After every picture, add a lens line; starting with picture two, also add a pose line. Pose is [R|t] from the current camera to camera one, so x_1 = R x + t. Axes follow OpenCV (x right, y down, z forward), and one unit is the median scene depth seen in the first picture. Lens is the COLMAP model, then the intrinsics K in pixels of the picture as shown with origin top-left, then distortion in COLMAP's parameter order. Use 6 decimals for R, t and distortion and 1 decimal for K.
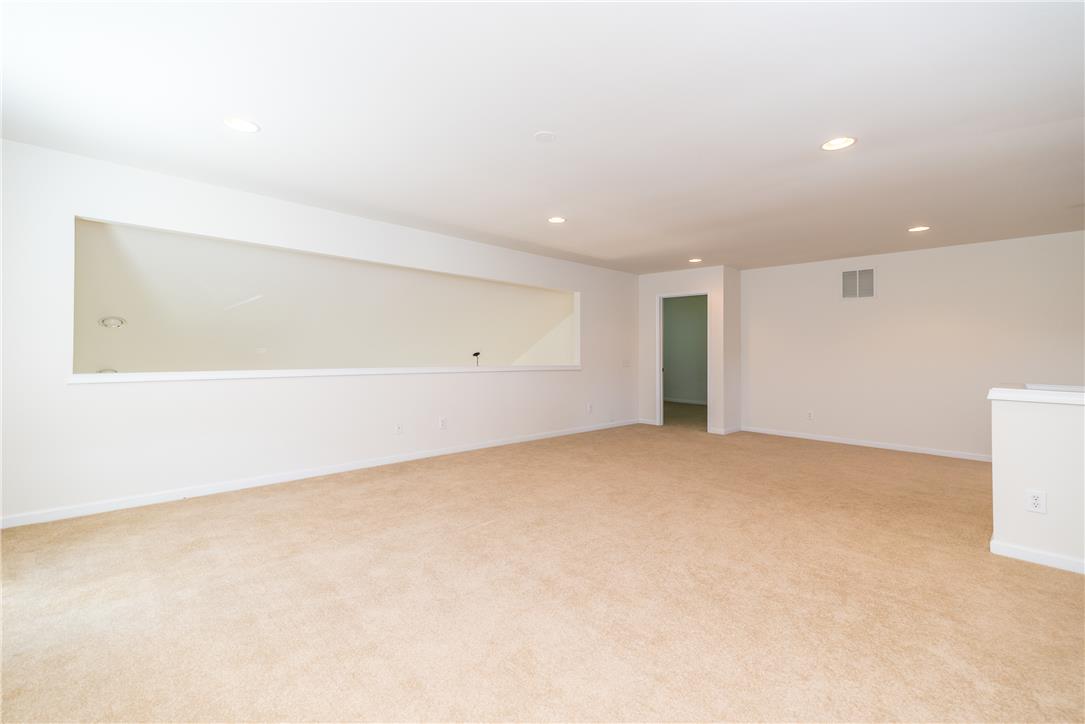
lens RADIAL K [[478.5, 0, 548.1], [0, 478.5, 358.9], [0, 0, 1]] dist [-0.000363, -0.000010]
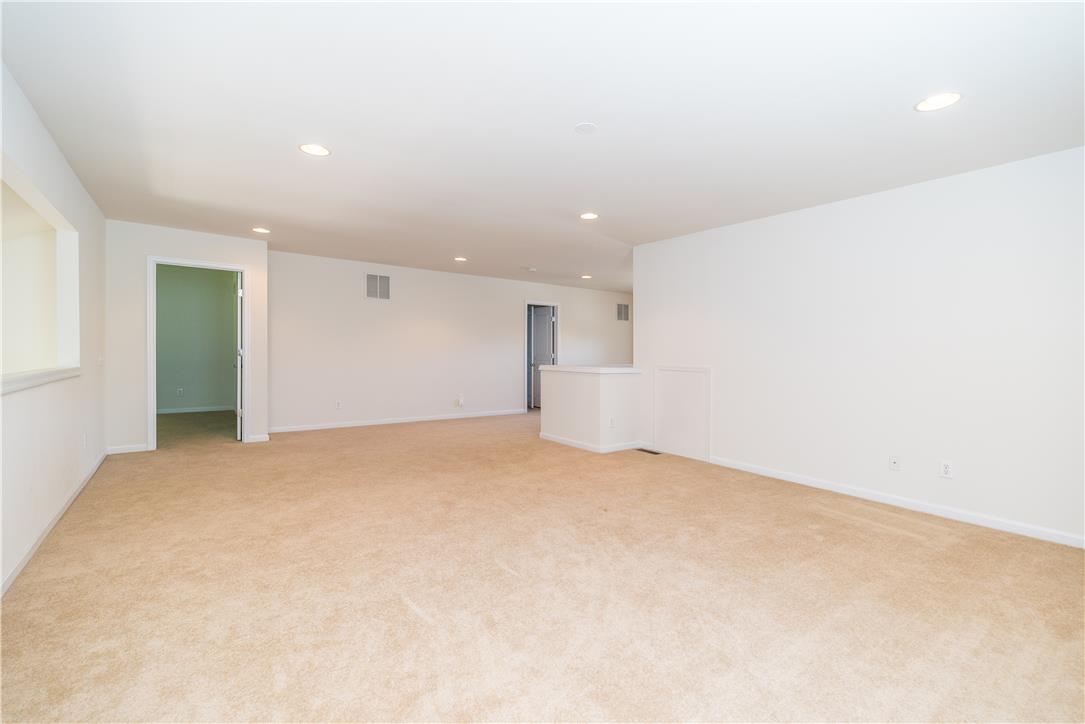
lens RADIAL K [[478.5, 0, 548.1], [0, 478.5, 358.9], [0, 0, 1]] dist [-0.000363, -0.000010]
pose [[0.088457, -0.017235, 0.995931, -0.425307], [0.018840, 0.999700, 0.015627, 0.008707], [-0.995902, 0.017381, 0.088756, 0.417029]]
